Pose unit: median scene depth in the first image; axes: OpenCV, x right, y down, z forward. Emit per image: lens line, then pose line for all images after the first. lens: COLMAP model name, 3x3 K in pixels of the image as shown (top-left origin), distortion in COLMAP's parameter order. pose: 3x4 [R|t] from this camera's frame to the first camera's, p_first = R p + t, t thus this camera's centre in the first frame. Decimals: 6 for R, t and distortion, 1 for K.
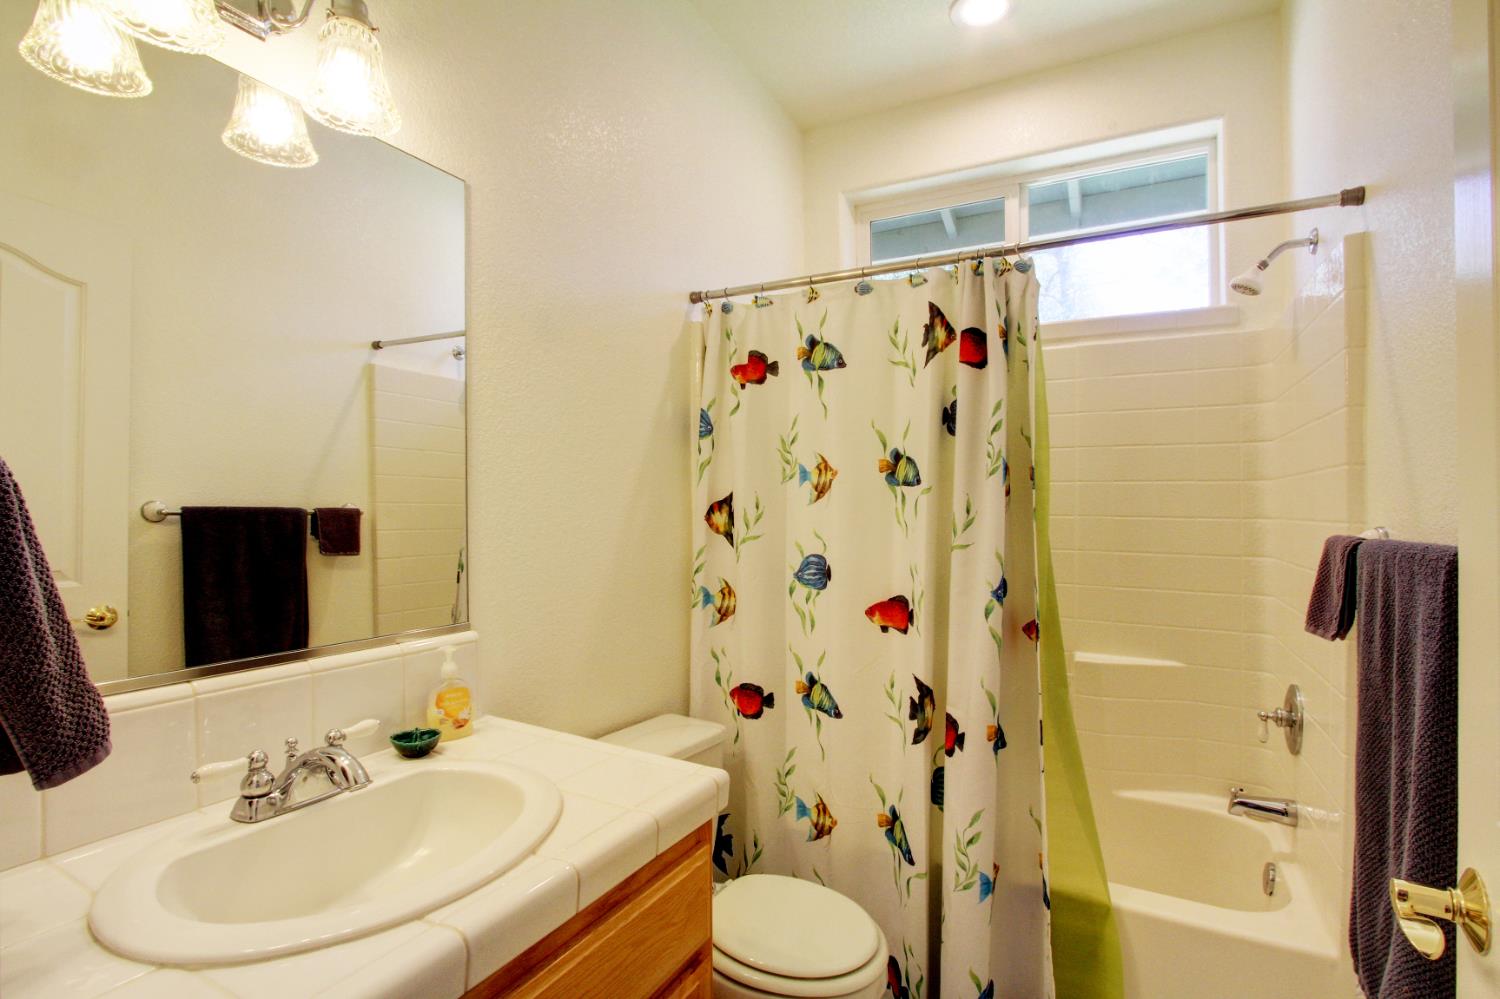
lens RADIAL K [[697.1, 0, 744.0], [0, 697.1, 503.3], [0, 0, 1]] dist [-0.010301, 0.001183]
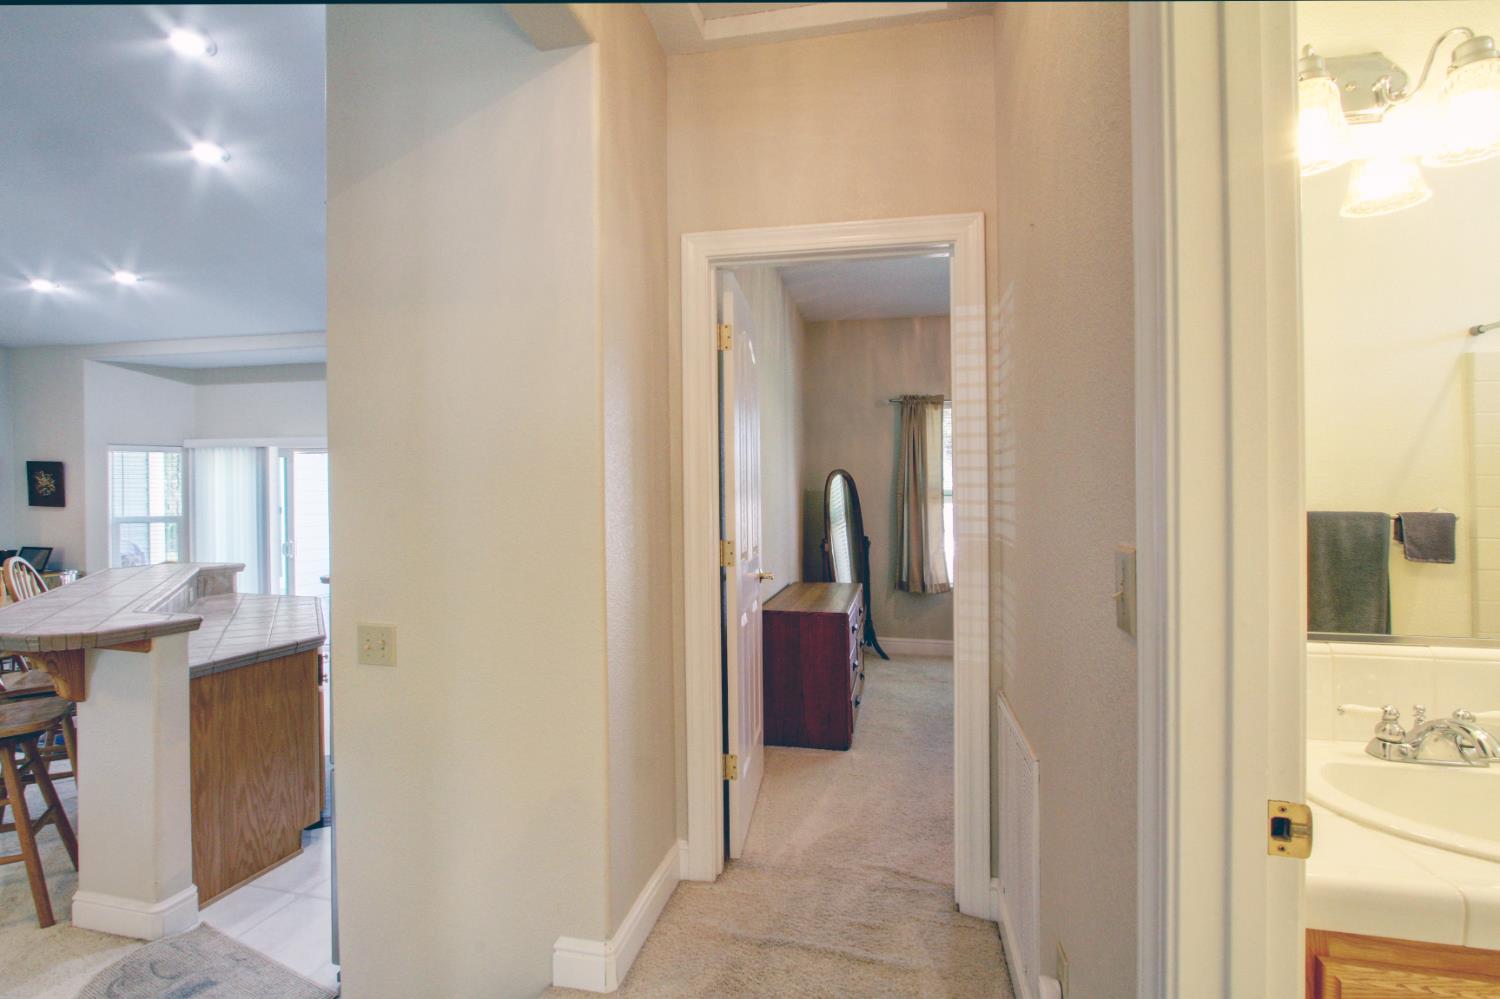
lens RADIAL K [[697.1, 0, 745.9], [0, 697.1, 507.9], [0, 0, 1]] dist [-0.010301, 0.001183]
pose [[0.285833, 0.000879, -0.958279, 0.153835], [-0.000082, 1.000000, 0.000893, -0.001832], [0.958279, -0.000176, 0.285833, -0.449041]]
